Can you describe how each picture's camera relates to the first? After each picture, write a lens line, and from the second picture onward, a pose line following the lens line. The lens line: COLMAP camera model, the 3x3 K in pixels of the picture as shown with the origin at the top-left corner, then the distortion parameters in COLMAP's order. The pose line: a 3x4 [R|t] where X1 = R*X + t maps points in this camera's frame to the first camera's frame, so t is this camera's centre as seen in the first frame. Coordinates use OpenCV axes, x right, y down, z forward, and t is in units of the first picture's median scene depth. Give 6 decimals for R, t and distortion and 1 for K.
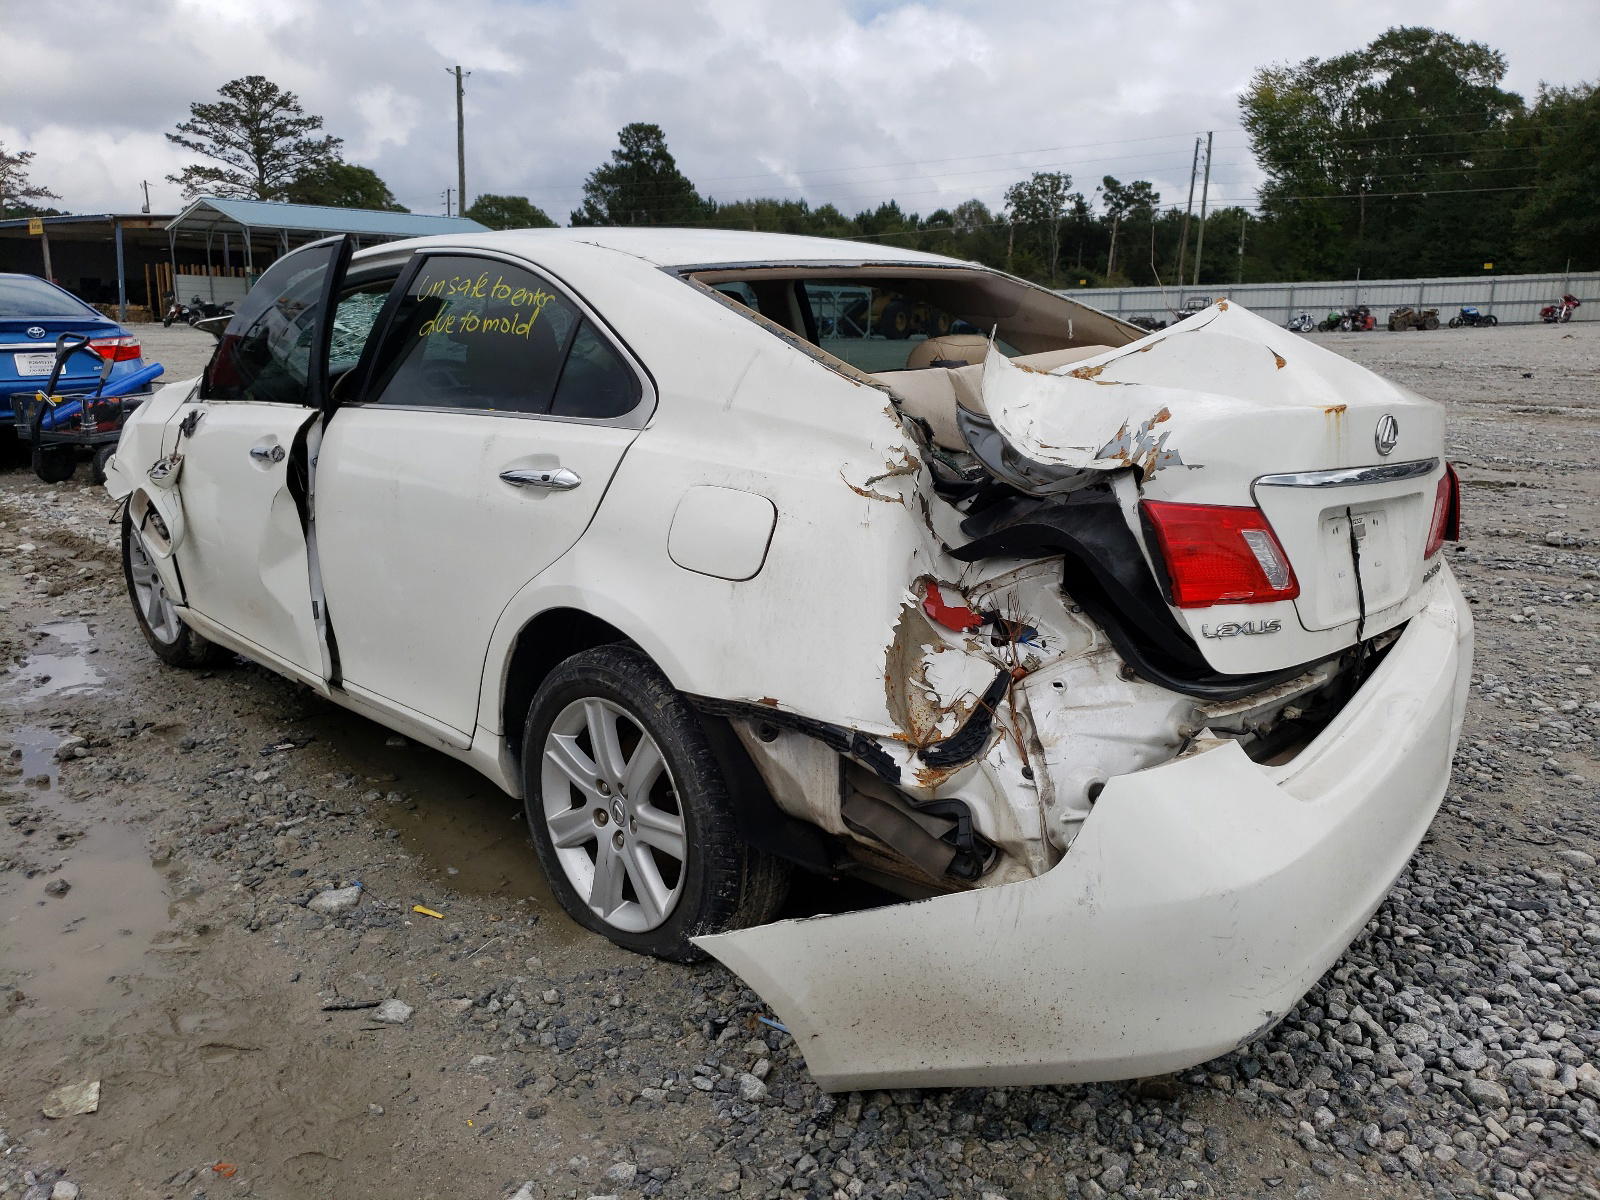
lens RADIAL K [[1243.5, 0, 798.5], [0, 1243.5, 605.9], [0, 0, 1]] dist [0.003502, -0.006350]
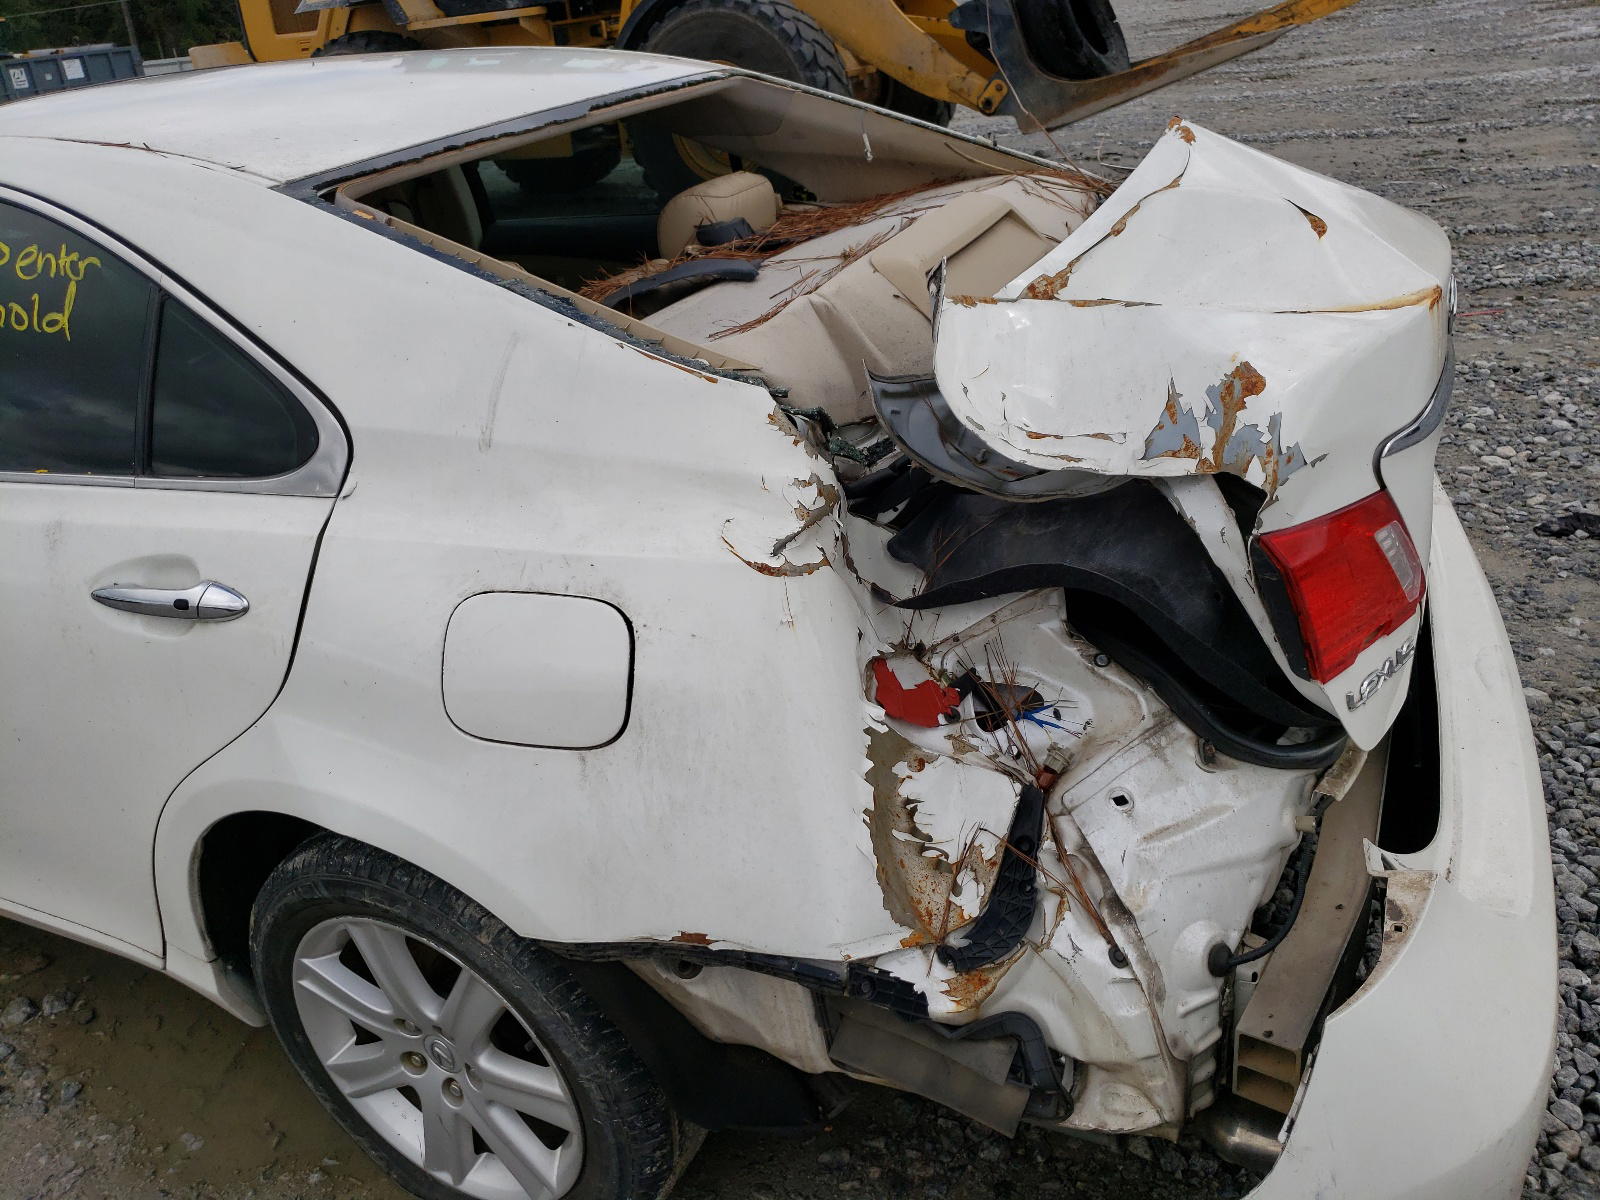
lens RADIAL K [[1243.5, 0, 804.7], [0, 1243.5, 590.6], [0, 0, 1]] dist [0.003502, -0.006350]
pose [[0.942463, -0.230224, 0.242405, -0.077990], [0.180298, 0.960633, 0.211368, -0.200831], [-0.281525, -0.155501, 0.946870, 0.420200]]
